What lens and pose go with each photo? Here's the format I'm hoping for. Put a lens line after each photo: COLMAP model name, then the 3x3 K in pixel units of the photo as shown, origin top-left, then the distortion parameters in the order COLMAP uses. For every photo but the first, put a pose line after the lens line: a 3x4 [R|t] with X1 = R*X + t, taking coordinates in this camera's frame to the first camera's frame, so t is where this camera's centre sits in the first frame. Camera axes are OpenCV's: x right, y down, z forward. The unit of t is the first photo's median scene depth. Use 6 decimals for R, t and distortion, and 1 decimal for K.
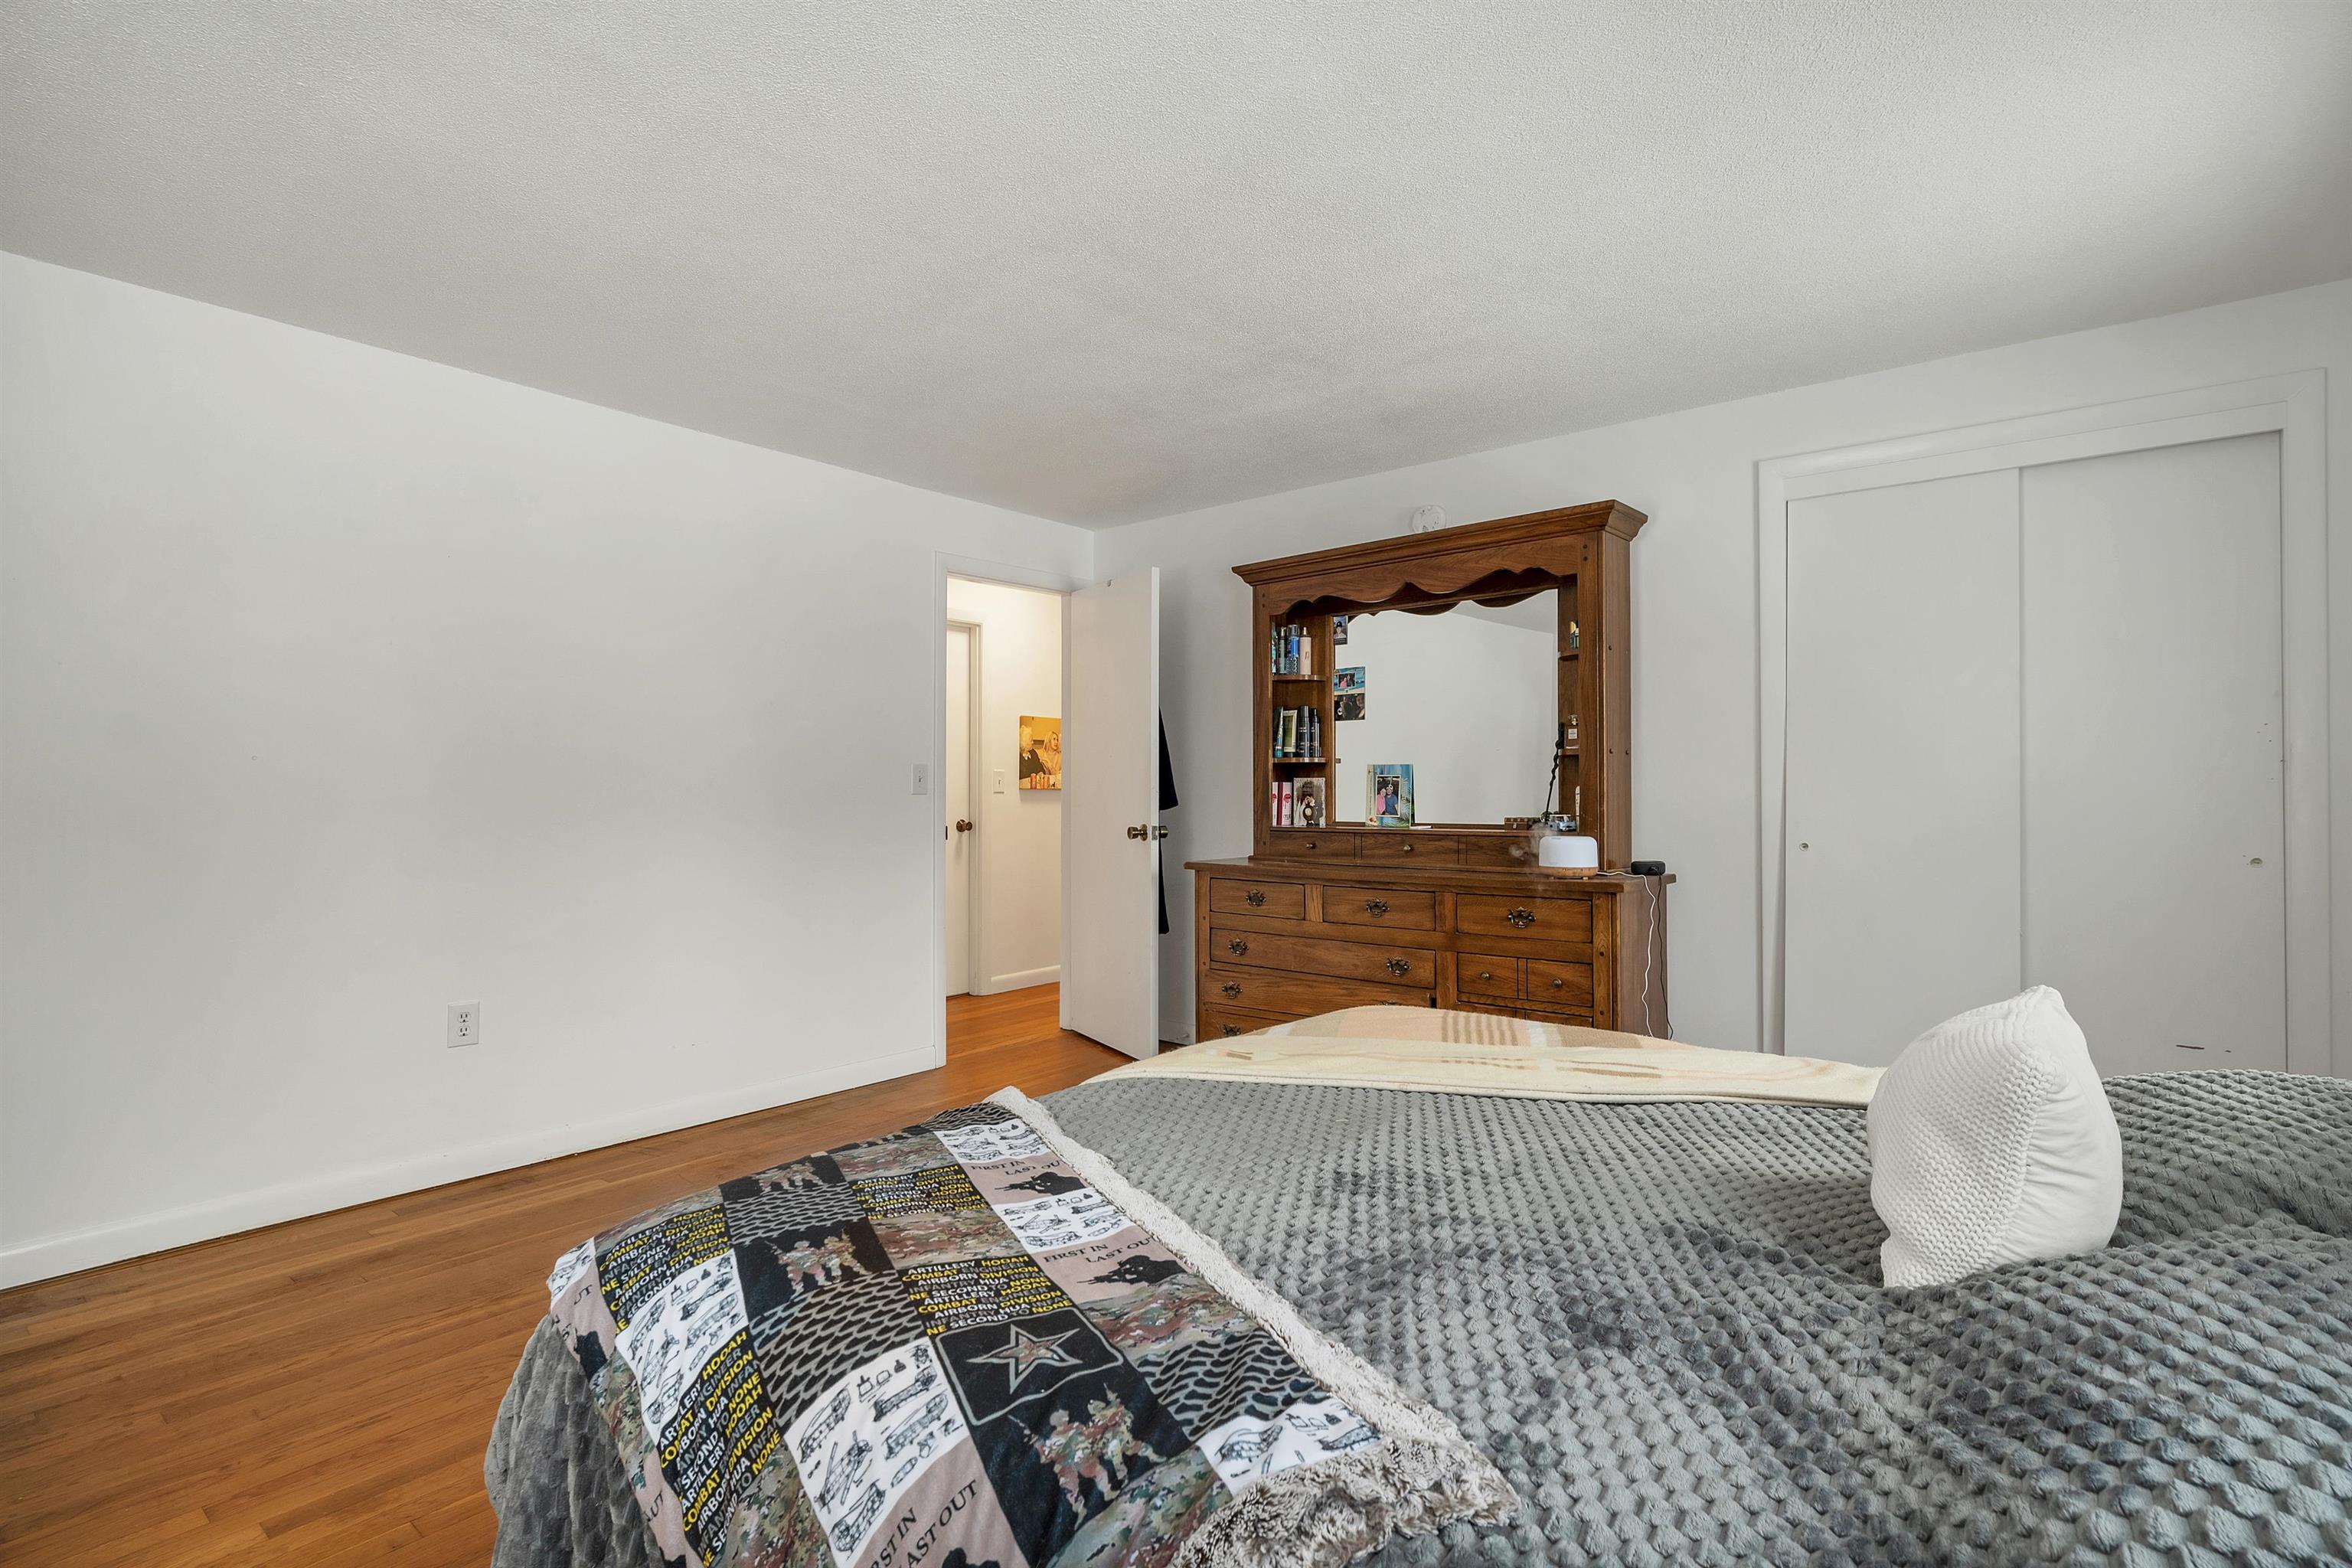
lens RADIAL K [[1073.3, 0, 1181.8], [0, 1073.3, 788.0], [0, 0, 1]] dist [0.004076, 0.000160]
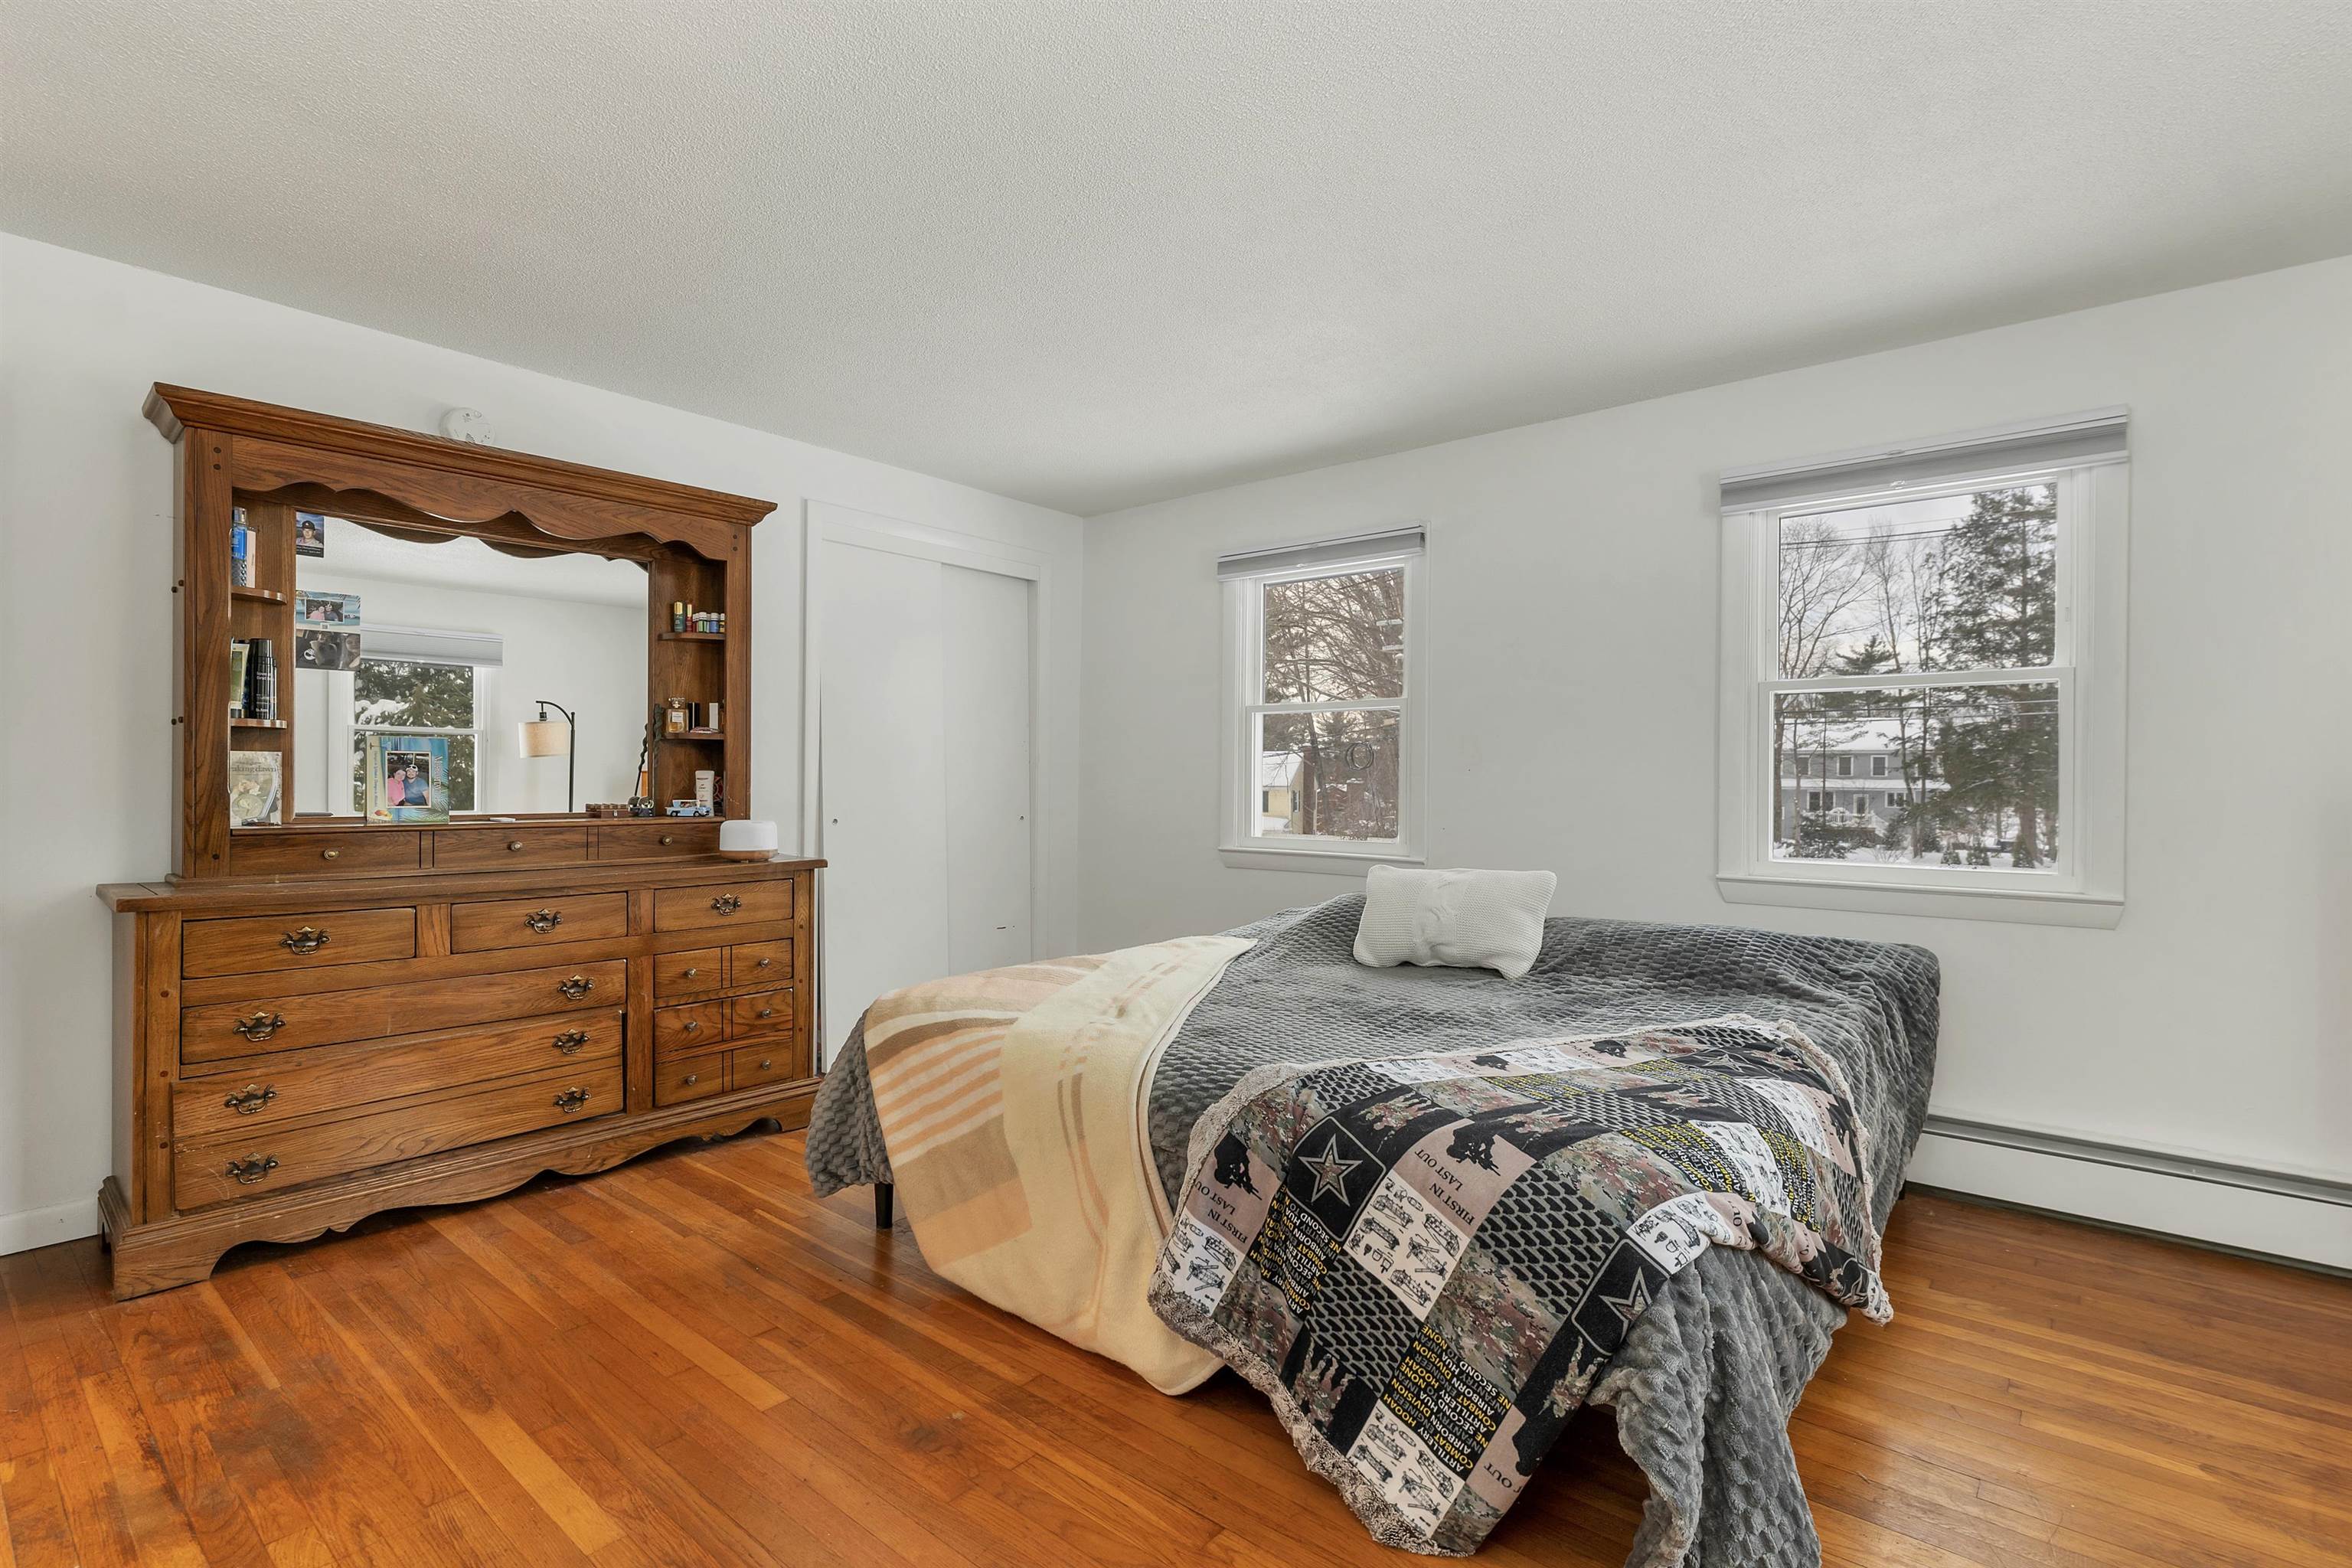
lens RADIAL K [[1126.0, 0, 1181.3], [0, 1126.0, 788.8], [0, 0, 1]] dist [-0.000003, 0.000551]
pose [[0.025726, -0.007300, 0.999642, -0.620423], [-0.011245, 0.999908, 0.007591, 0.001707], [-0.999606, -0.011436, 0.025642, 0.492297]]
